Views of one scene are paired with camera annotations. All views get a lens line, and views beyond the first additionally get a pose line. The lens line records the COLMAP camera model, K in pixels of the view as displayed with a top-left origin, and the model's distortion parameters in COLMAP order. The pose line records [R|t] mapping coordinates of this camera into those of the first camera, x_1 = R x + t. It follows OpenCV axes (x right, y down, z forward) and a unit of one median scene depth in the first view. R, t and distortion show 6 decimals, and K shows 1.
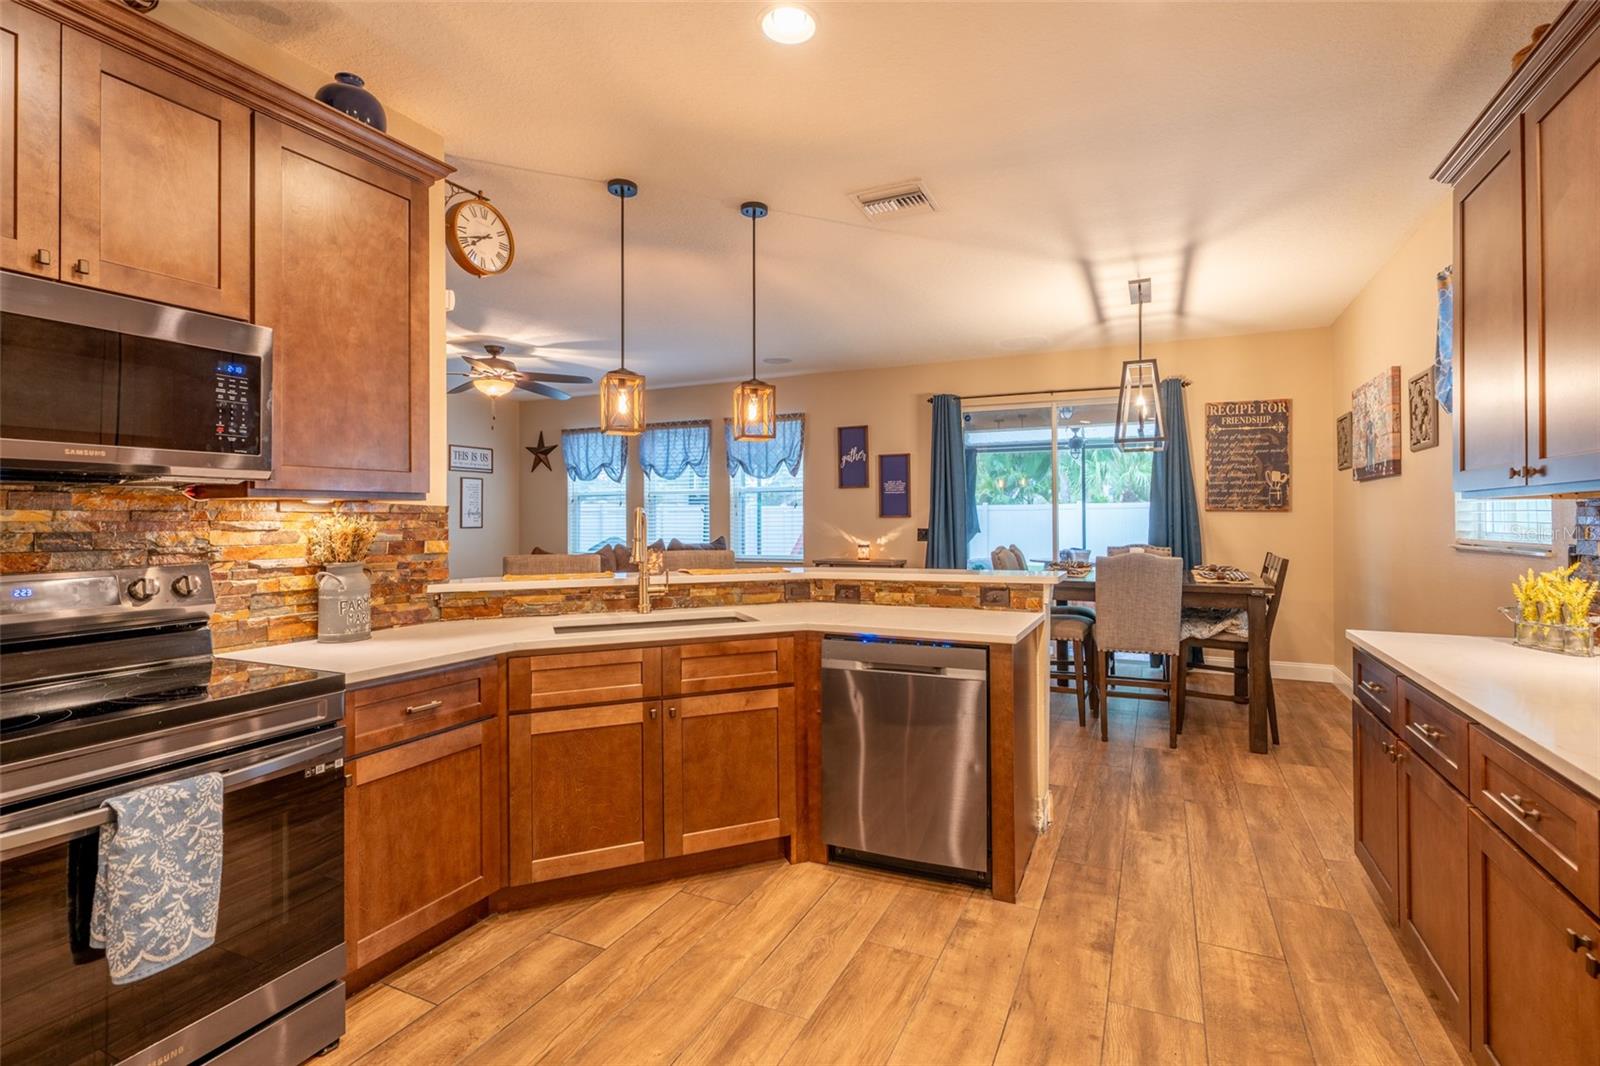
lens RADIAL K [[738.4, 0, 801.3], [0, 738.4, 518.7], [0, 0, 1]] dist [-0.003086, 0.001812]
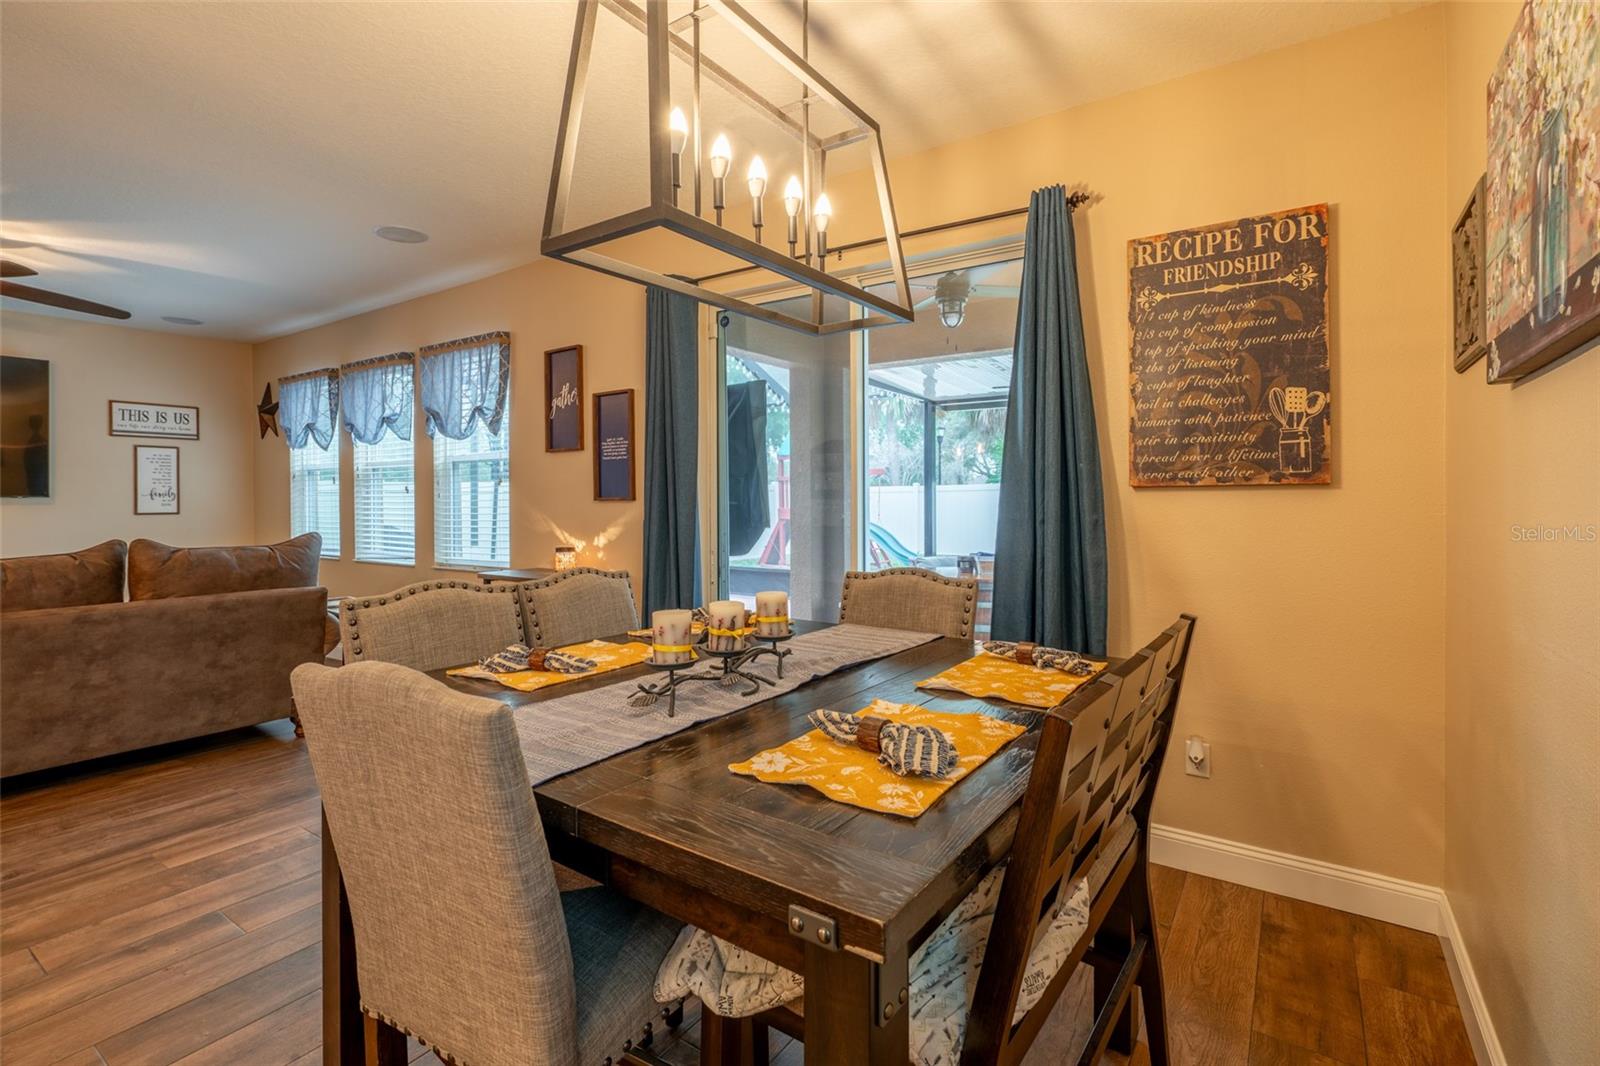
lens RADIAL K [[738.4, 0, 779.6], [0, 738.4, 488.0], [0, 0, 1]] dist [-0.003086, 0.001812]
pose [[0.987020, -0.003843, -0.160554, 0.696121], [0.001990, 0.999930, -0.011703, -0.009653], [0.160588, 0.011232, 0.986958, 0.905139]]
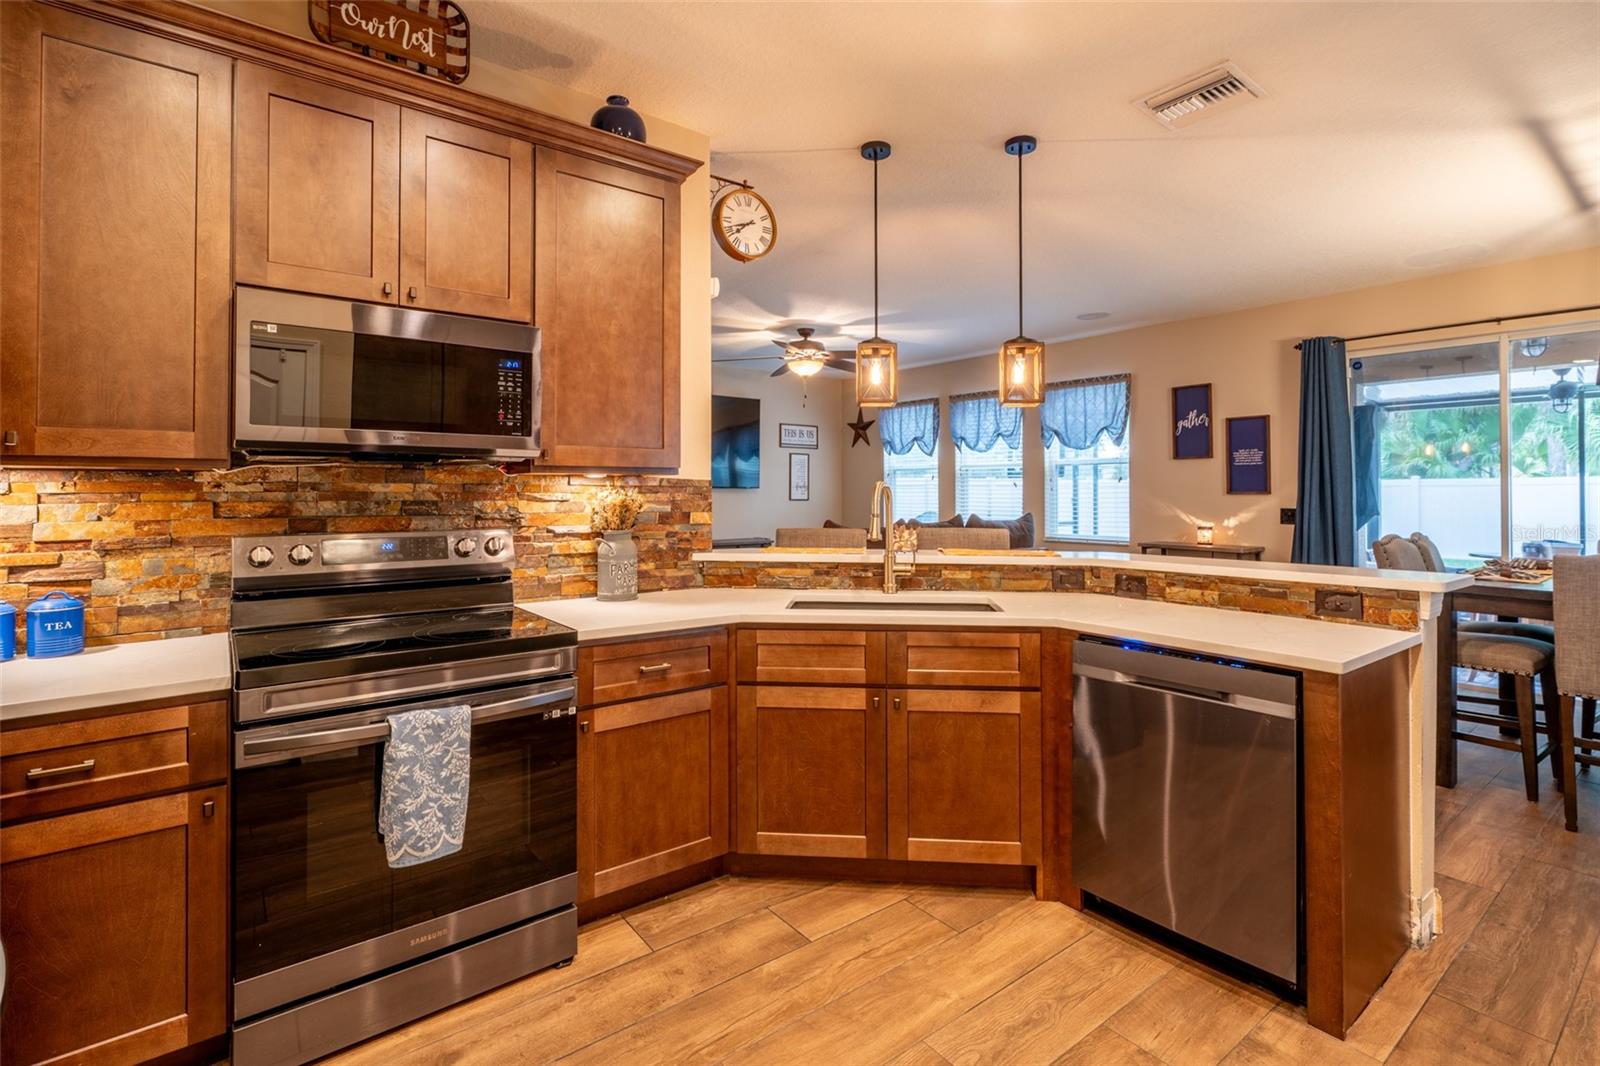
lens RADIAL K [[738.4, 0, 801.1], [0, 738.4, 488.8], [0, 0, 1]] dist [-0.003086, 0.001812]
pose [[0.888694, 0.005451, -0.458467, 0.123818], [-0.007754, 0.999965, -0.003142, -0.002180], [0.458434, 0.006347, 0.888706, 0.106026]]
